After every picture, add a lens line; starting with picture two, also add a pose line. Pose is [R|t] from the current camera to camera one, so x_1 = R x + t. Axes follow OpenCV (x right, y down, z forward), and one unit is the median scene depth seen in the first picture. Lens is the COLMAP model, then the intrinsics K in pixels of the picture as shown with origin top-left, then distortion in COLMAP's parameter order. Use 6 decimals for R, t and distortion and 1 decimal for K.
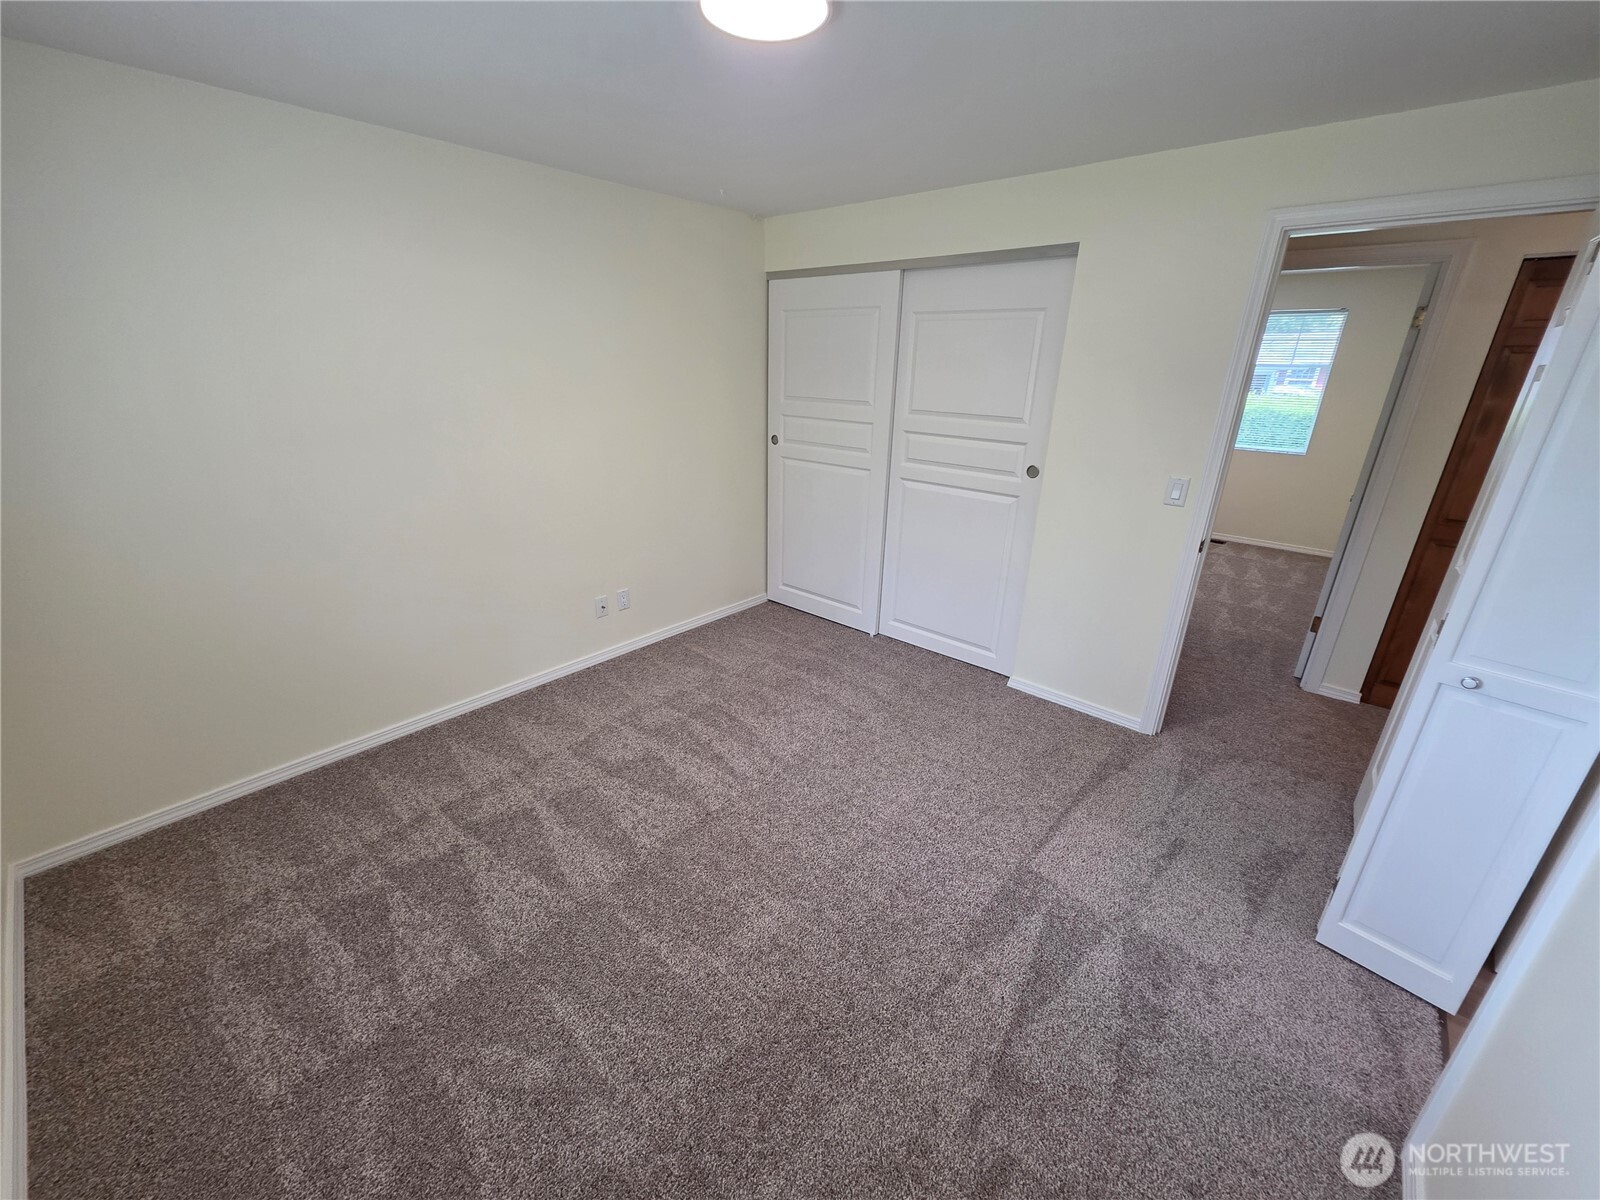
lens RADIAL K [[637.2, 0, 798.8], [0, 637.2, 599.9], [0, 0, 1]] dist [0.003579, -0.000009]
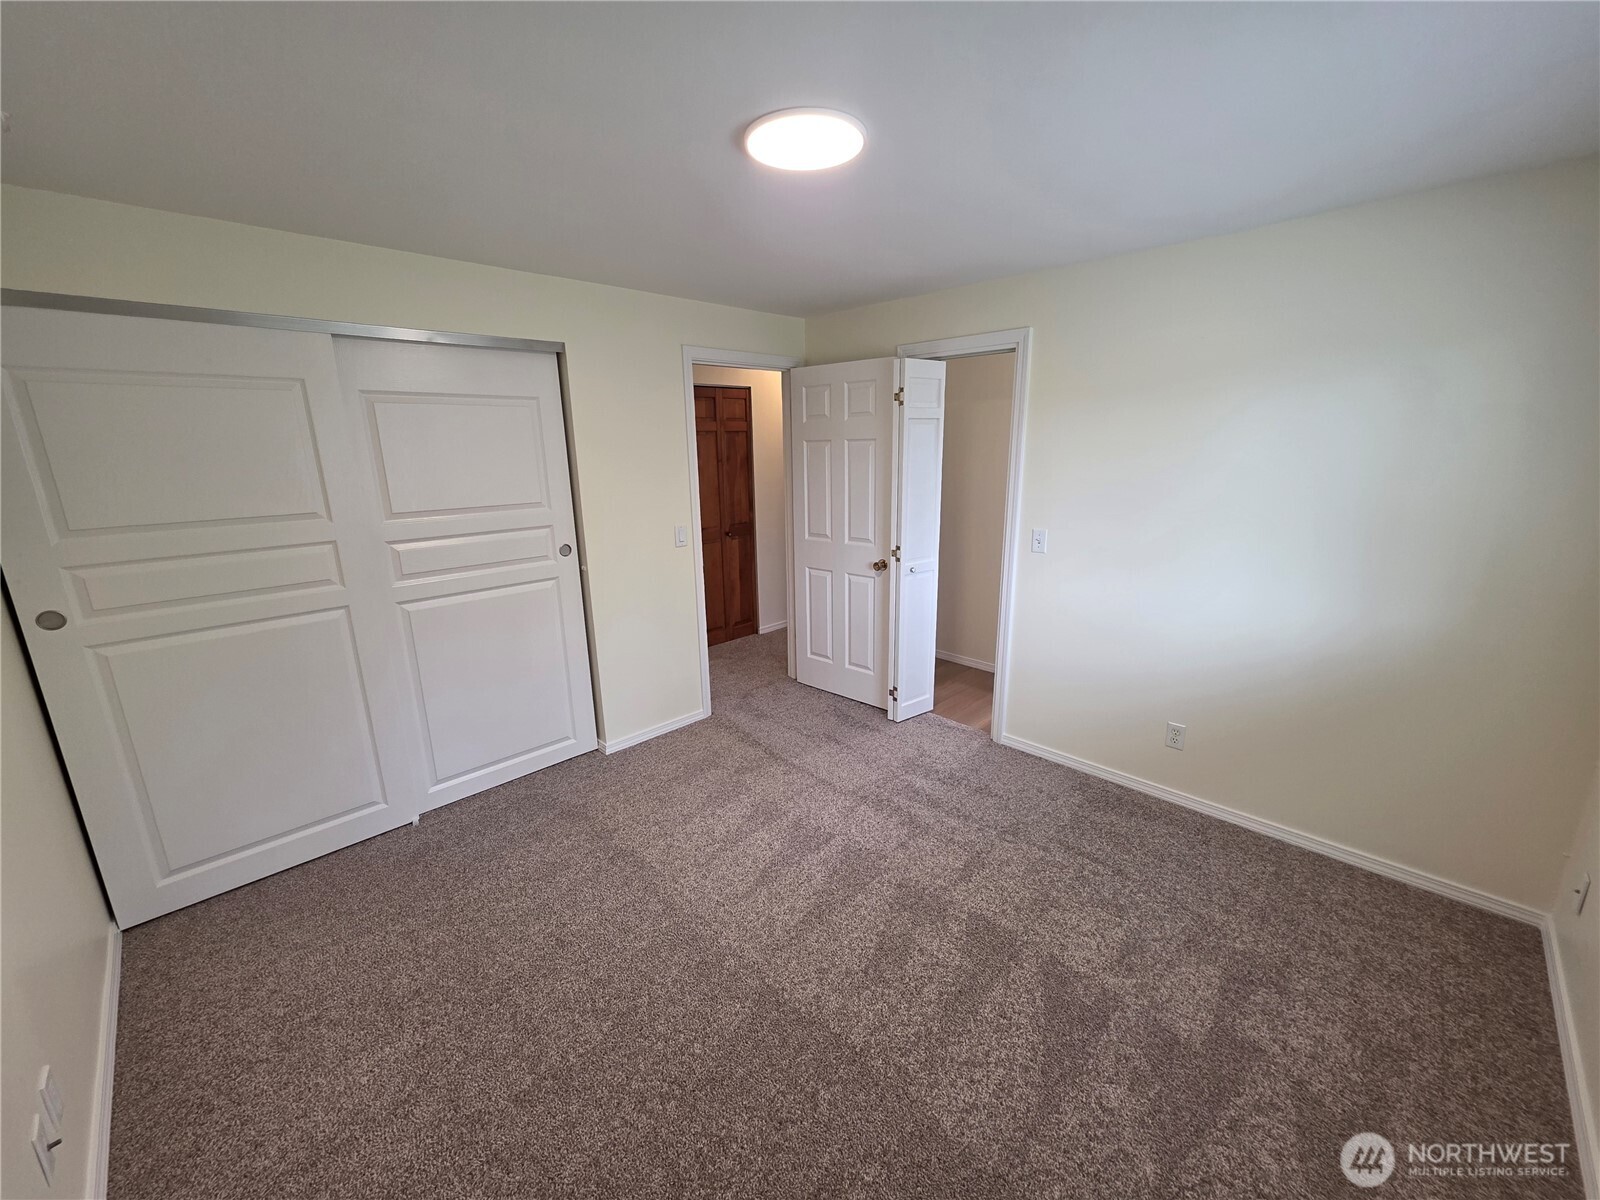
lens RADIAL K [[637.2, 0, 800.4], [0, 637.2, 599.4], [0, 0, 1]] dist [0.003579, -0.000009]
pose [[0.069737, -0.257203, 0.963838, -0.689879], [0.372258, 0.903107, 0.214062, -0.233244], [-0.925506, 0.343868, 0.158726, 0.573535]]
